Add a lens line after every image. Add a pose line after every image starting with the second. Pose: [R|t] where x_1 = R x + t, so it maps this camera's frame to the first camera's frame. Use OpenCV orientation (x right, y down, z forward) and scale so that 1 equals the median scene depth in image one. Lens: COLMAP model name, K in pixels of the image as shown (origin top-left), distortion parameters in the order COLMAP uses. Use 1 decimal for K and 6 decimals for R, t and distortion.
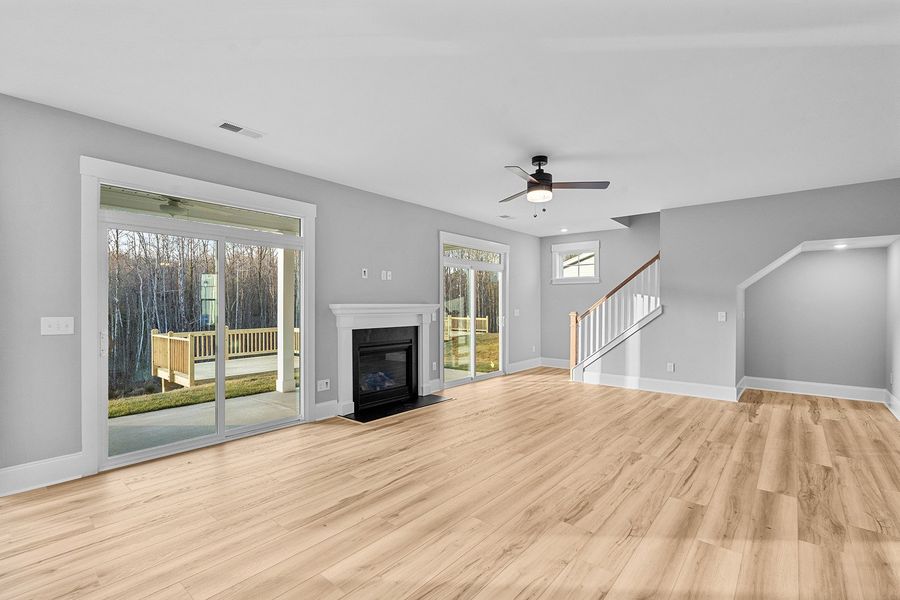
lens RADIAL K [[419.1, 0, 451.7], [0, 419.1, 308.2], [0, 0, 1]] dist [-0.005362, -0.000187]
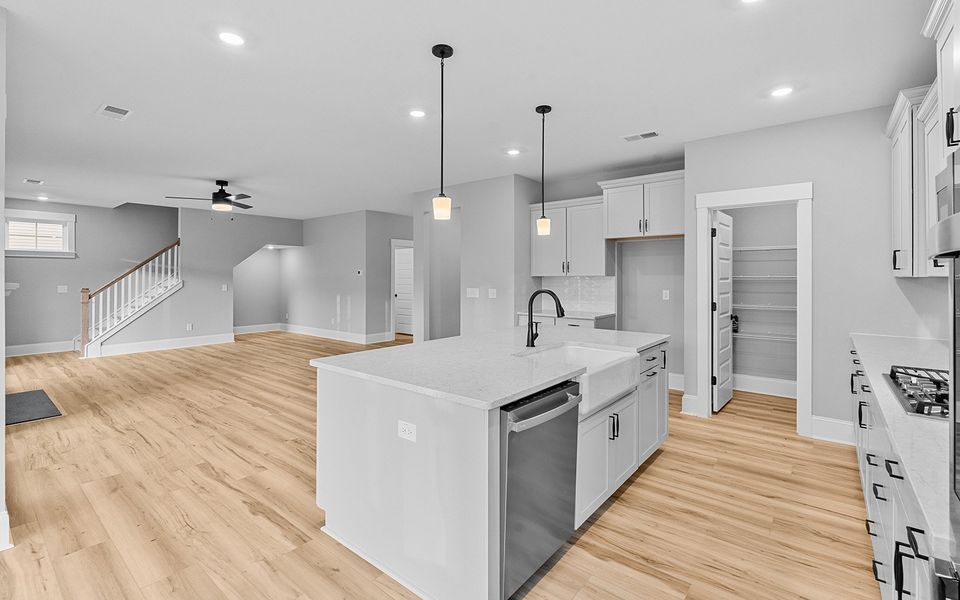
lens RADIAL K [[421.1, 0, 490.8], [0, 421.1, 277.9], [0, 0, 1]] dist [-0.000493, 0.000019]
pose [[-0.009516, -0.003832, 0.999947, -1.171047], [0.008847, 0.999953, 0.003917, -0.017661], [-0.999916, 0.008883, -0.009481, 0.071036]]
